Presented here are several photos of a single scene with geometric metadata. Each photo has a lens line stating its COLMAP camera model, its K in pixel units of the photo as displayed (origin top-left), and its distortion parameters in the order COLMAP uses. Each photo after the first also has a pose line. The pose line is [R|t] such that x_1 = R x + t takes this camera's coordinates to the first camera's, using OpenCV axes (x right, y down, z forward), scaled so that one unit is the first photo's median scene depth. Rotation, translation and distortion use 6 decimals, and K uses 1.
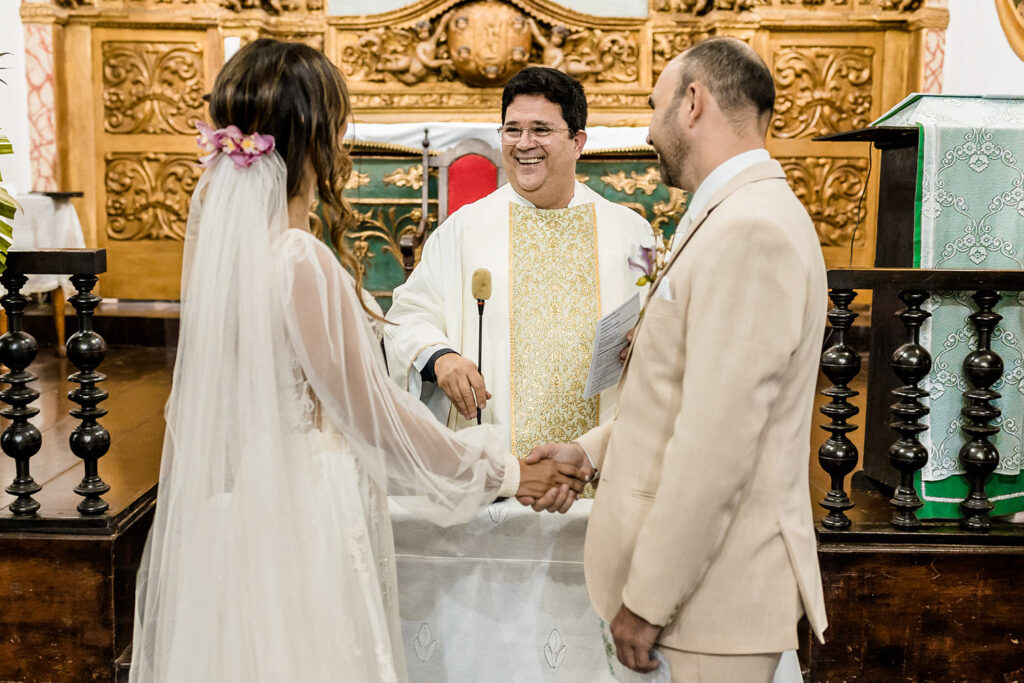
lens RADIAL K [[1227.9, 0, 490.0], [0, 1227.9, 369.8], [0, 0, 1]] dist [0.016638, -0.023926]
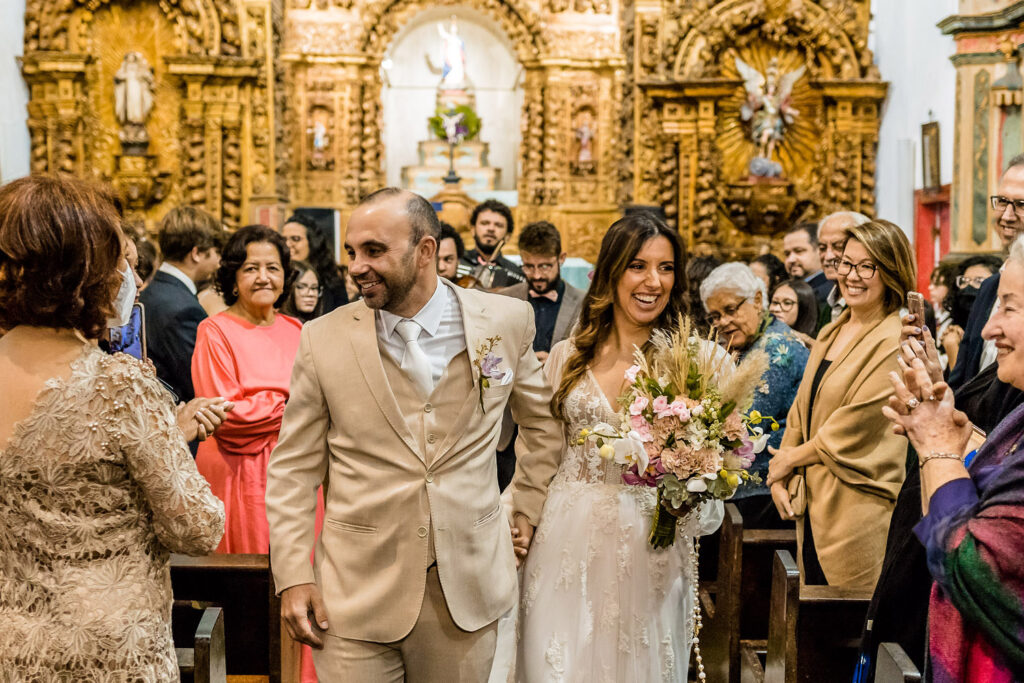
lens RADIAL K [[1537.7, 0, 482.8], [0, 1537.7, 383.9], [0, 0, 1]] dist [0.021155, -0.030553]
pose [[0.999574, -0.001669, 0.029154, -0.030481], [0.003558, 0.997888, -0.064857, 0.265556], [-0.028984, 0.064933, 0.997469, -2.039871]]
